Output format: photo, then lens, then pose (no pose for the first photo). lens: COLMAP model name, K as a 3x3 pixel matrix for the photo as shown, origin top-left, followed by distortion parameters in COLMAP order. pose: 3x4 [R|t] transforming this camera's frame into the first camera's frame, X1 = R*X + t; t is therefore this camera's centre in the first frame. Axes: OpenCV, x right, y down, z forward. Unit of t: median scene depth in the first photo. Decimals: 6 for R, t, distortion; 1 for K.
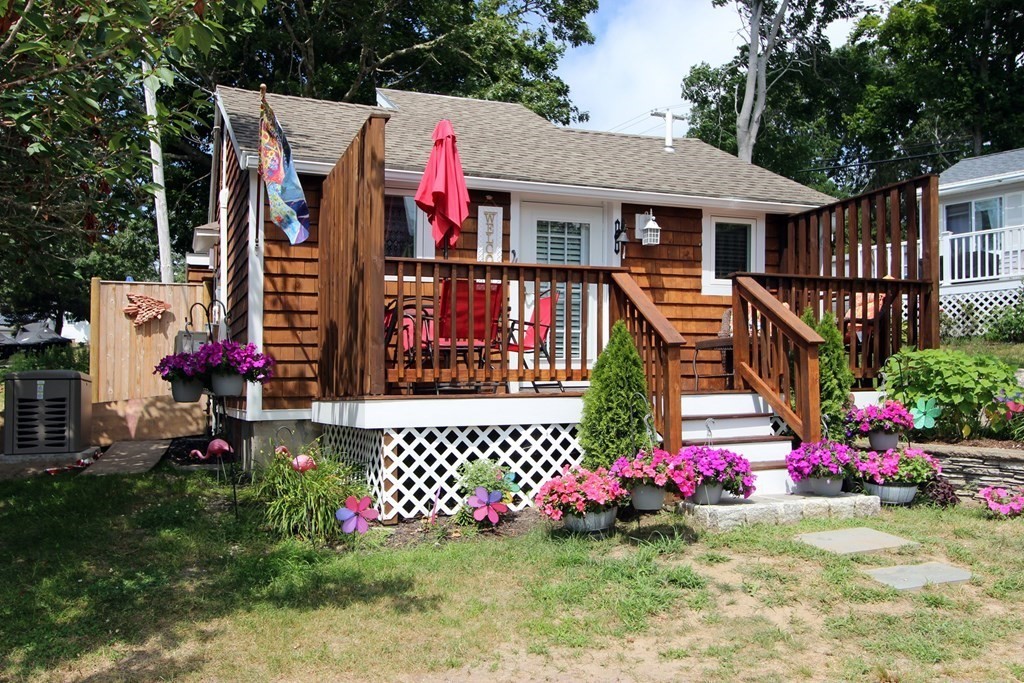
lens RADIAL K [[864.2, 0, 532.9], [0, 864.2, 360.2], [0, 0, 1]] dist [0.020200, -0.035724]
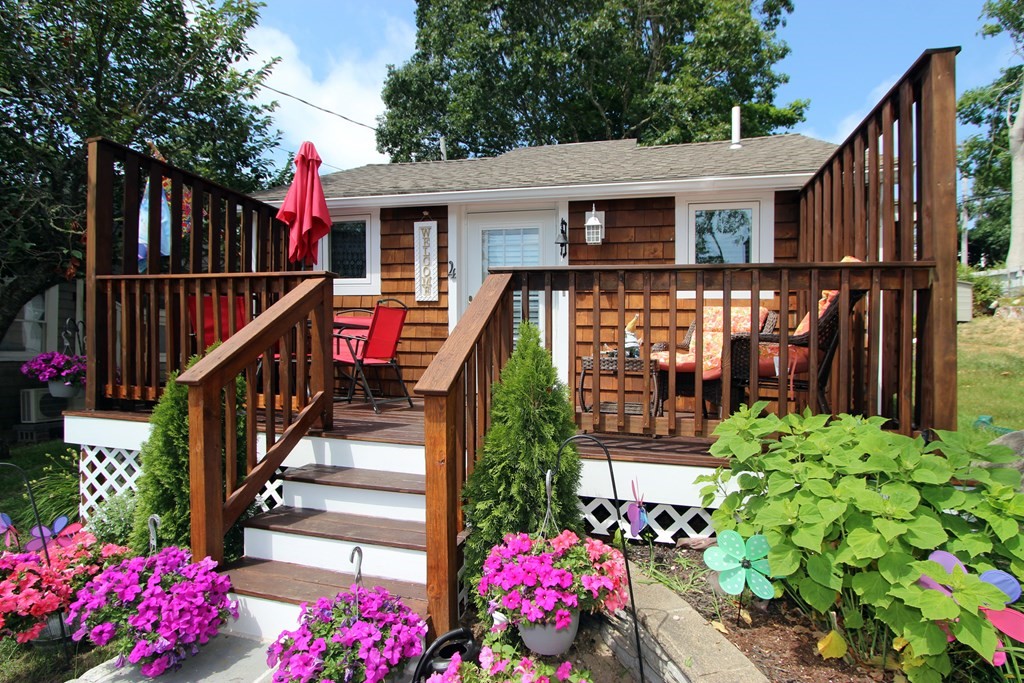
lens RADIAL K [[484.9, 0, 506.9], [0, 484.9, 357.7], [0, 0, 1]] dist [-0.019585, 0.004041]
pose [[0.807505, 0.041385, -0.588407, 0.383005], [-0.018559, 0.998824, 0.044782, -0.039404], [0.589569, -0.025241, 0.807324, 0.572013]]
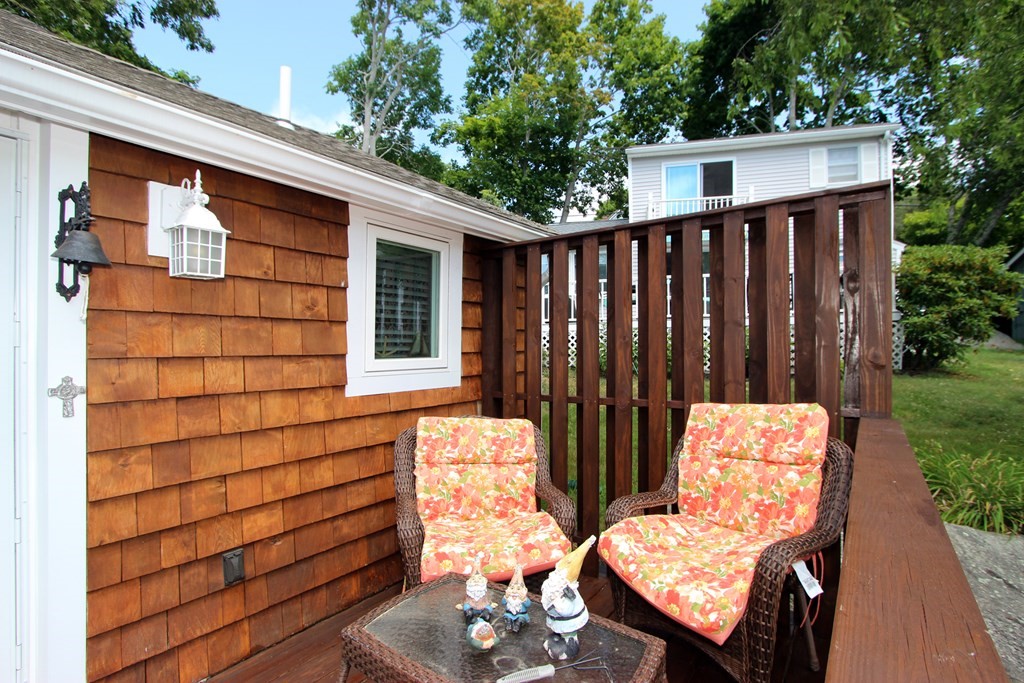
lens RADIAL K [[498.5, 0, 537.3], [0, 498.5, 353.7], [0, 0, 1]] dist [-0.017675, -0.001585]
pose [[0.824602, -0.001703, 0.565711, 0.145026], [-0.015144, 0.999571, 0.025083, -0.117418], [-0.565511, -0.029250, 0.824222, 0.810847]]
